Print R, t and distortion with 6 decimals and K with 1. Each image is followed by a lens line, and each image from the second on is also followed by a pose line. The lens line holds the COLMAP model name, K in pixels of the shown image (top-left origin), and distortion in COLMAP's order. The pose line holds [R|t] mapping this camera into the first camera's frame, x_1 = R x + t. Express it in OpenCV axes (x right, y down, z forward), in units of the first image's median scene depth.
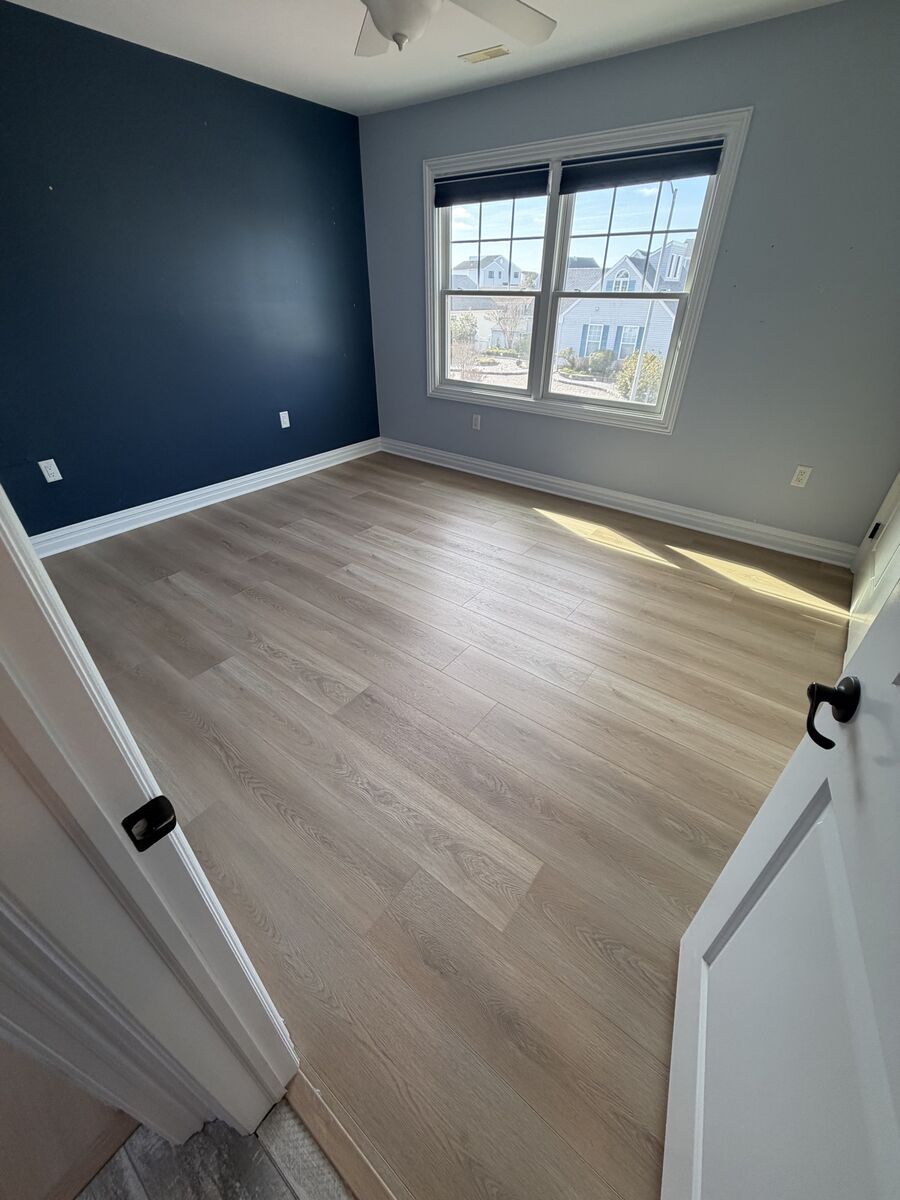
lens RADIAL K [[477.1, 0, 449.1], [0, 477.1, 602.4], [0, 0, 1]] dist [-0.000244, -0.000317]
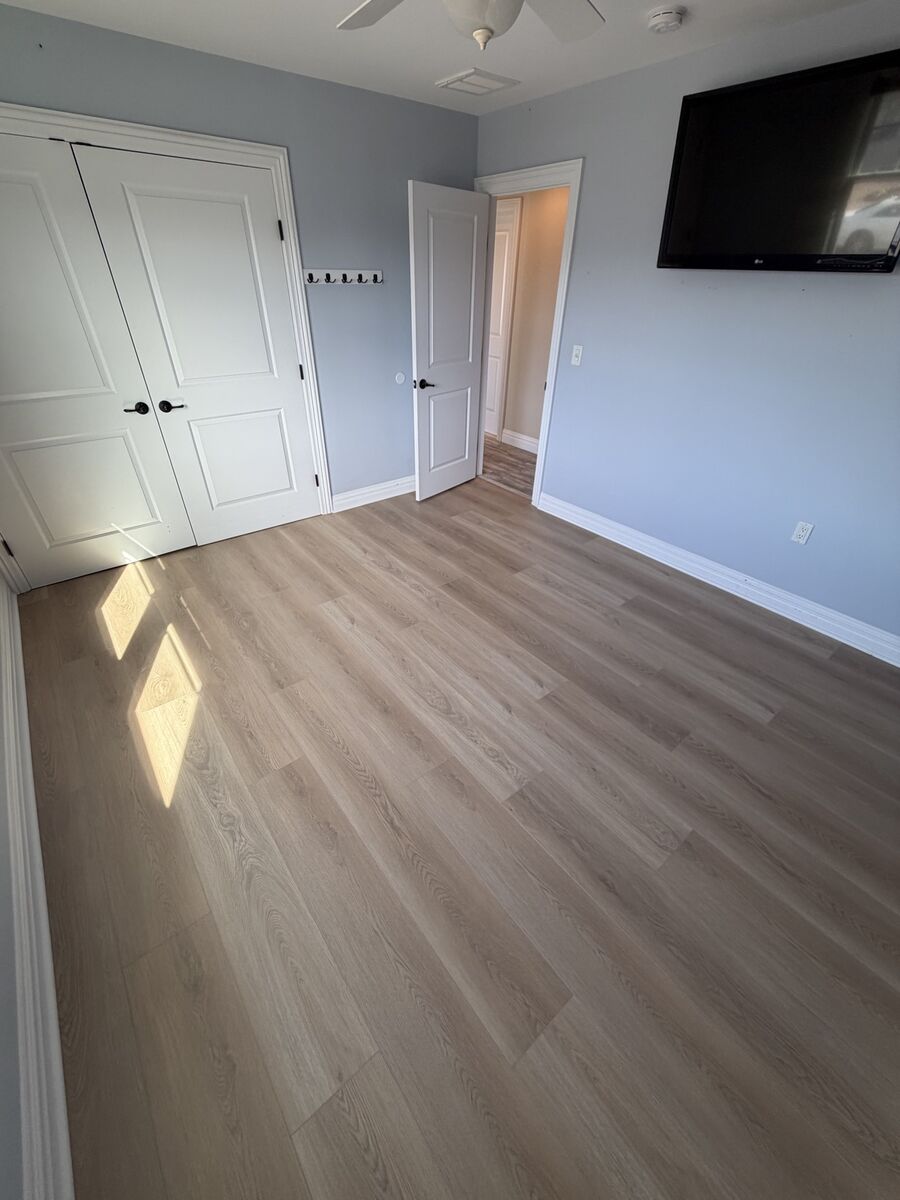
lens RADIAL K [[477.1, 0, 443.0], [0, 477.1, 601.3], [0, 0, 1]] dist [-0.000244, -0.000317]
pose [[-0.966441, -0.164427, 0.197373, -0.177886], [0.123004, 0.378326, 0.917464, -0.823194], [-0.225527, 0.910952, -0.345404, 1.121048]]
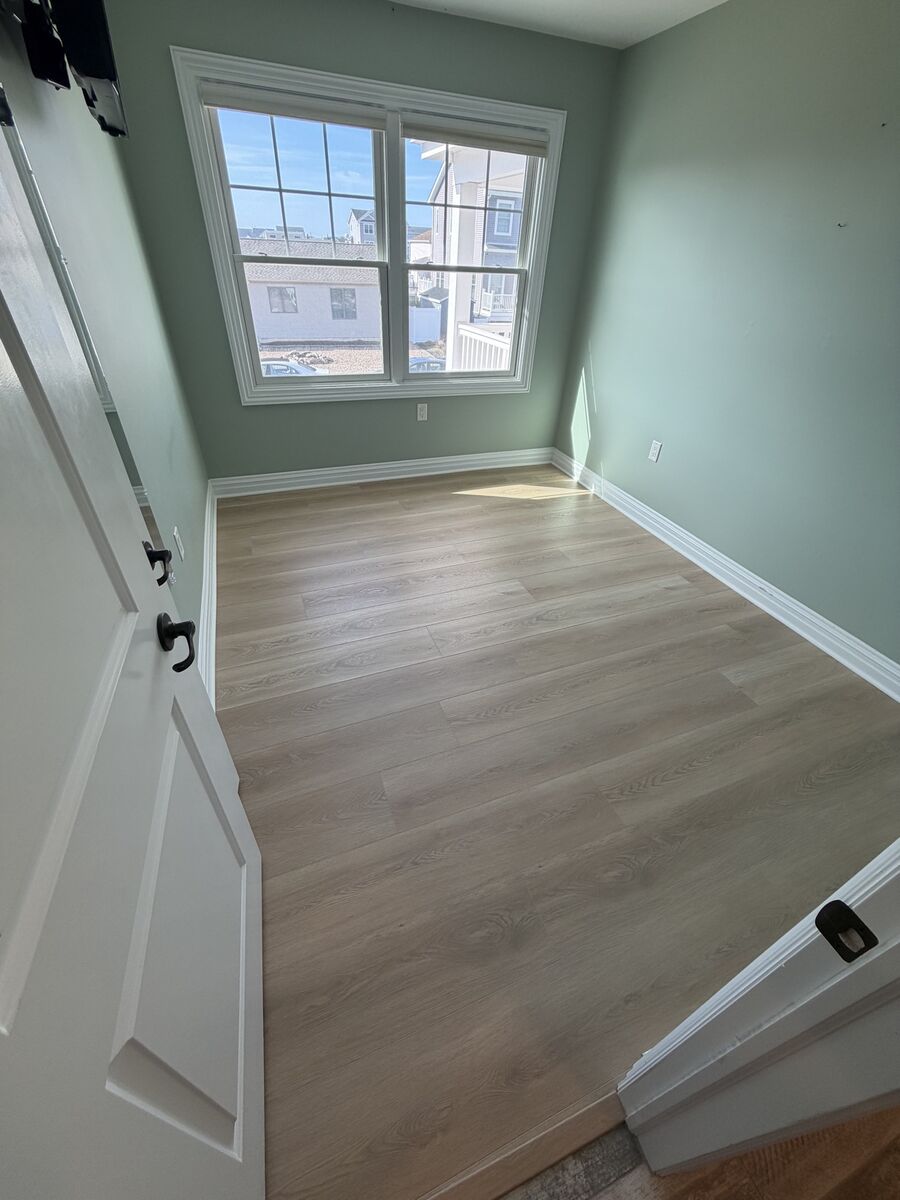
lens RADIAL K [[477.1, 0, 455.4], [0, 477.1, 596.1], [0, 0, 1]] dist [-0.000244, -0.000317]
pose [[0.517295, -0.482240, 0.707000, -0.740447], [0.441775, 0.858013, 0.262009, -0.326979], [-0.732967, 0.176799, 0.656888, 0.480292]]
